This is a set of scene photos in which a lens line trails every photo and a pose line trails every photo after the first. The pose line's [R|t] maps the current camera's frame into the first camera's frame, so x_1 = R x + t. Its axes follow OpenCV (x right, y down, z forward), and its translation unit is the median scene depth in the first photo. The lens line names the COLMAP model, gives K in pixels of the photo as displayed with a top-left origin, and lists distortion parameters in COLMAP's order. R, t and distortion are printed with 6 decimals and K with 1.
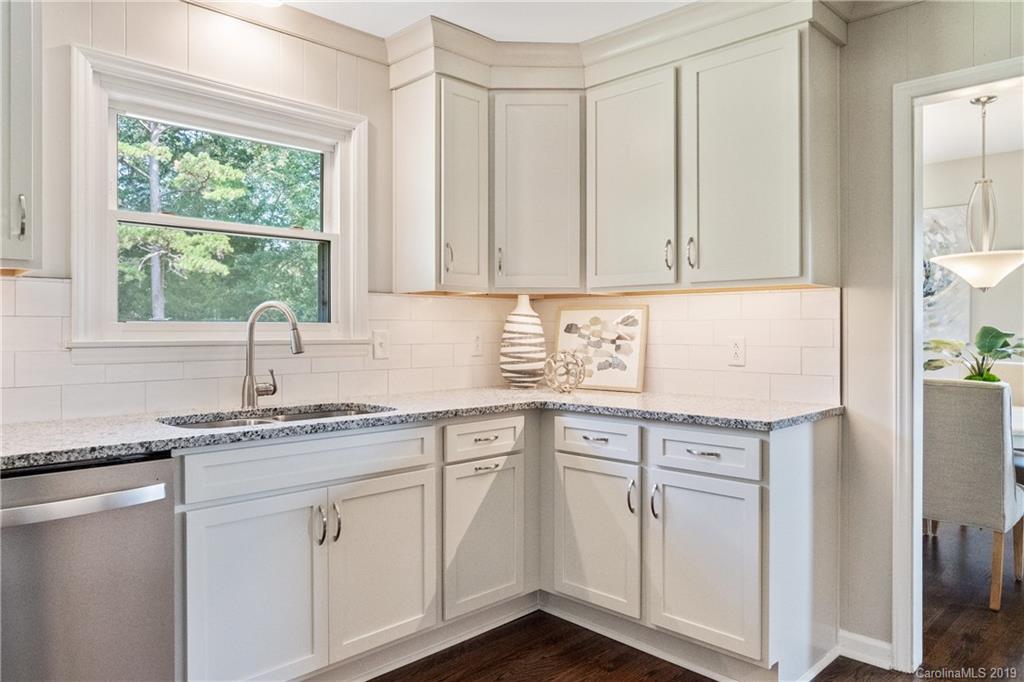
lens RADIAL K [[716.5, 0, 510.3], [0, 716.5, 331.0], [0, 0, 1]] dist [0.003918, -0.000412]
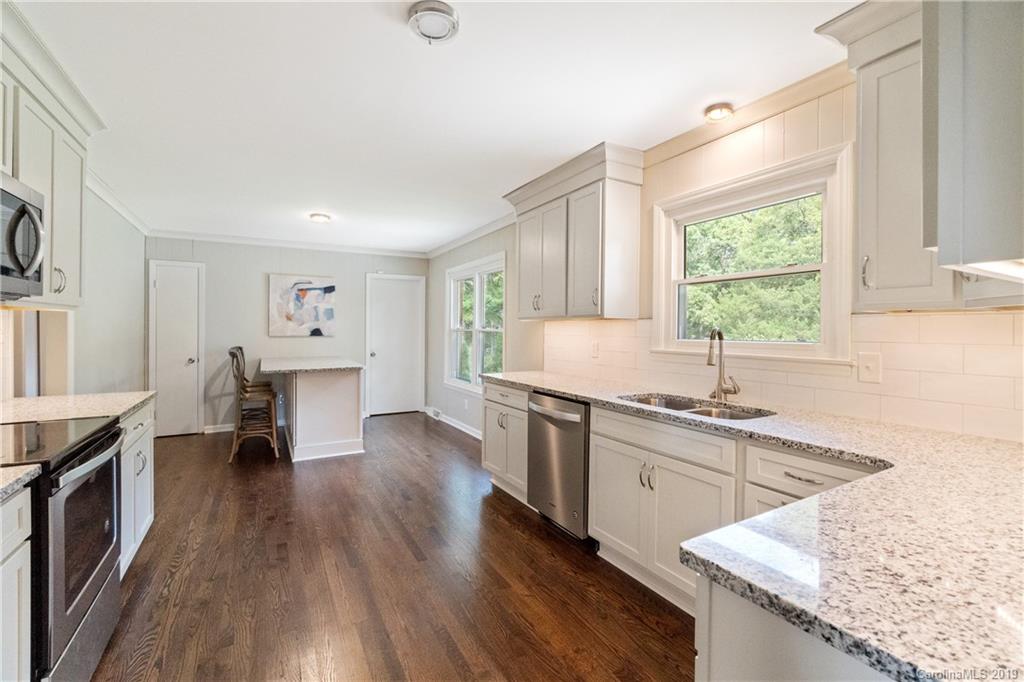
lens RADIAL K [[449.6, 0, 521.8], [0, 449.6, 337.3], [0, 0, 1]] dist [-0.001597, 0.001525]
pose [[-0.263401, 0.010753, -0.964626, 0.569768], [-0.013804, 0.999793, 0.014914, -0.026779], [0.964588, 0.017244, -0.263198, 0.774521]]
